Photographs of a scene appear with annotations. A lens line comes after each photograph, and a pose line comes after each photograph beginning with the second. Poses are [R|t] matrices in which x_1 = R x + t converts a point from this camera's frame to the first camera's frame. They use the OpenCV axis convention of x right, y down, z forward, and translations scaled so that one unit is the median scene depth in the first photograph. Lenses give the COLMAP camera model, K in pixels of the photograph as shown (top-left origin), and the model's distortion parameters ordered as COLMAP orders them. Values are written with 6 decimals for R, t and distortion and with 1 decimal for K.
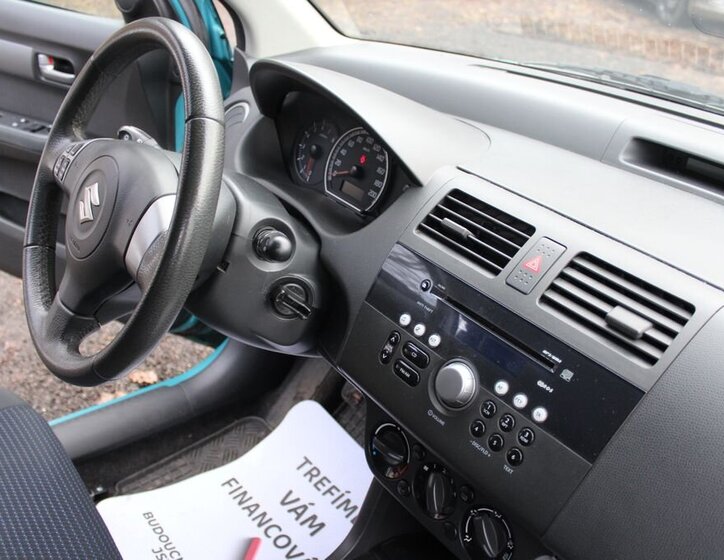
lens RADIAL K [[690.9, 0, 362.0], [0, 690.9, 280.0], [0, 0, 1]] dist [-0.162244, 0.124222]
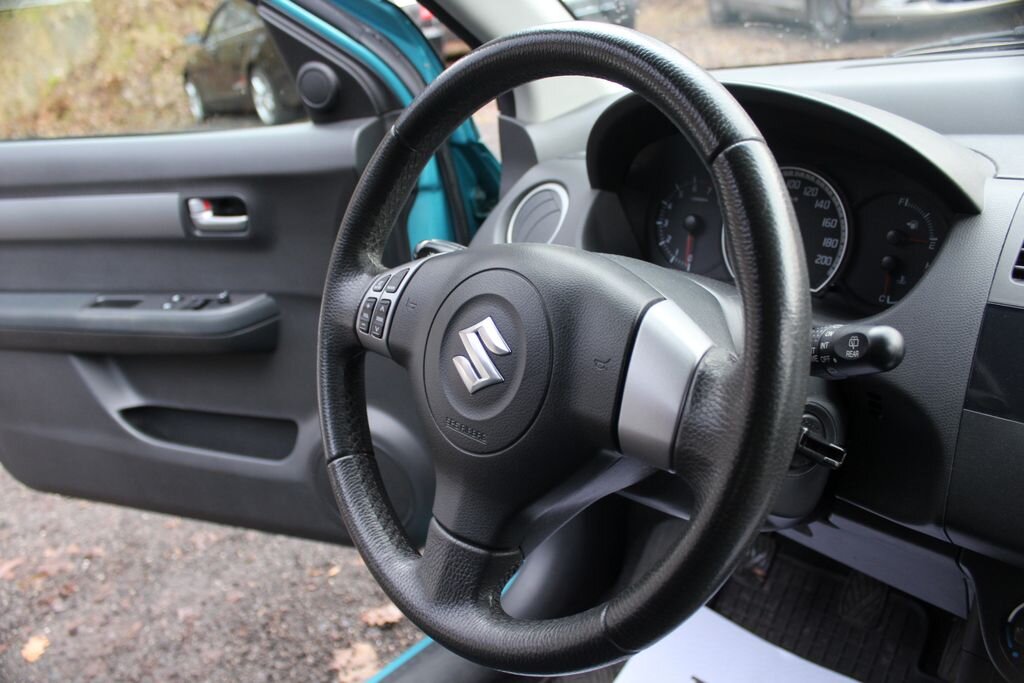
lens RADIAL K [[834.2, 0, 512.0], [0, 834.2, 341.5], [0, 0, 1]] dist [-0.162214, 0.134217]
pose [[0.973720, -0.227144, 0.016601, -0.186552], [0.227605, 0.967910, -0.106519, -0.020907], [0.008127, 0.107498, 0.994172, 0.141355]]
